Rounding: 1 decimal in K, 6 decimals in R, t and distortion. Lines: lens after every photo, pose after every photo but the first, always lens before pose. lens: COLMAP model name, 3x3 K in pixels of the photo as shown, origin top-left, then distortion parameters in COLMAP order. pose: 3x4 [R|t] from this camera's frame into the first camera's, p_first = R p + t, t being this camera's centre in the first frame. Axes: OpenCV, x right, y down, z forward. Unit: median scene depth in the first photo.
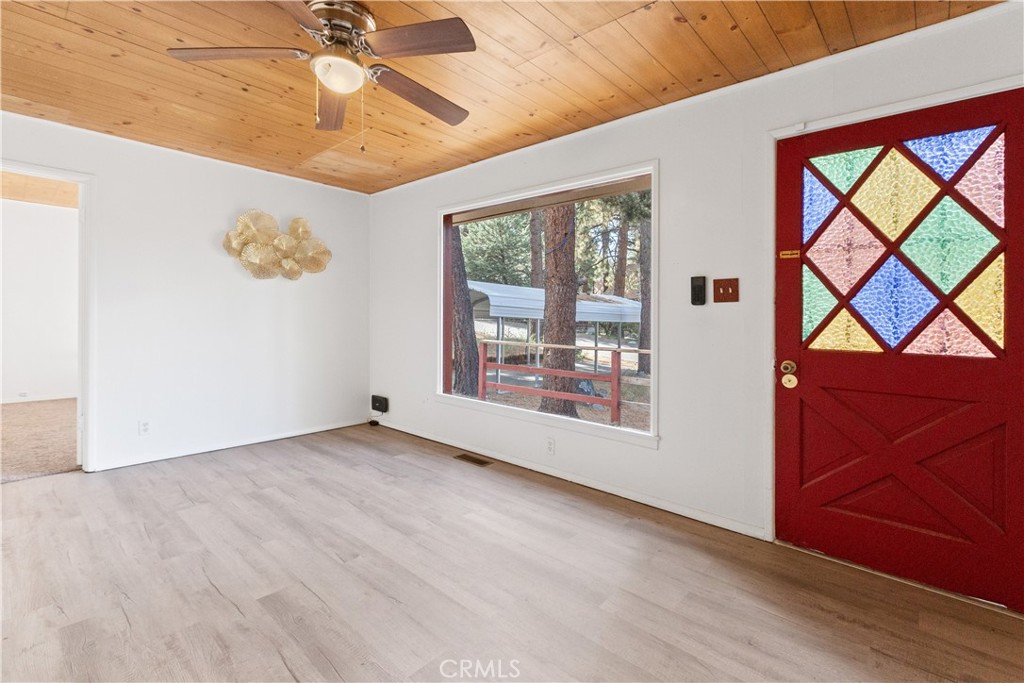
lens RADIAL K [[462.7, 0, 514.5], [0, 462.7, 320.4], [0, 0, 1]] dist [0.000675, -0.000116]
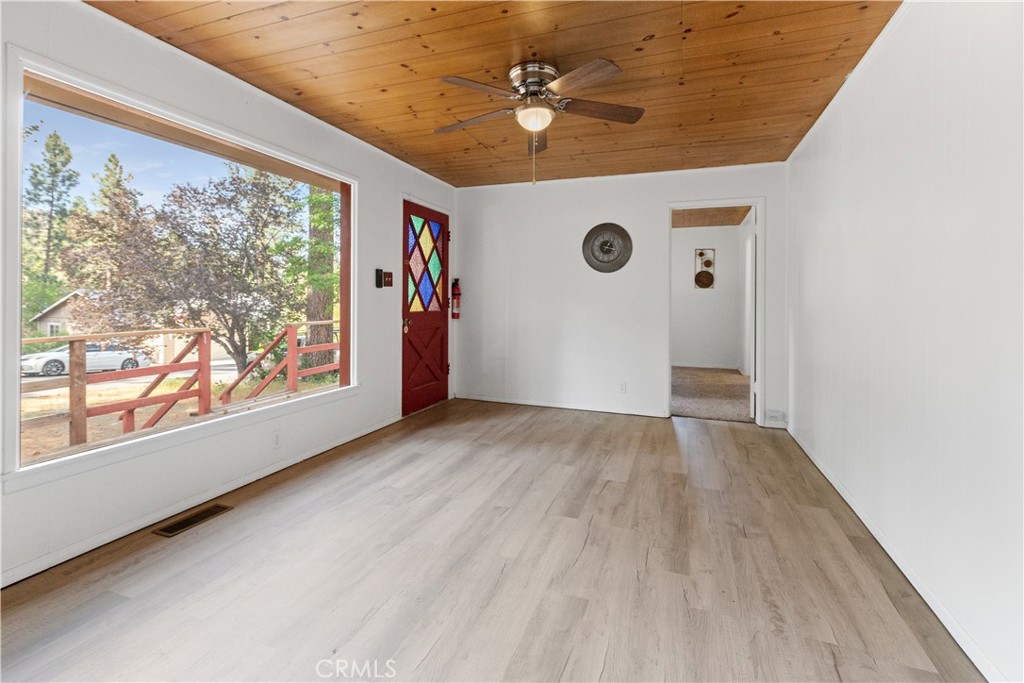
lens RADIAL K [[462.7, 0, 514.5], [0, 462.7, 320.4], [0, 0, 1]] dist [0.000675, -0.000116]
pose [[-0.368796, -0.061966, 0.927442, -1.386781], [-0.006358, 0.997920, 0.064146, -0.033508], [-0.929488, 0.017760, -0.368423, 1.359688]]
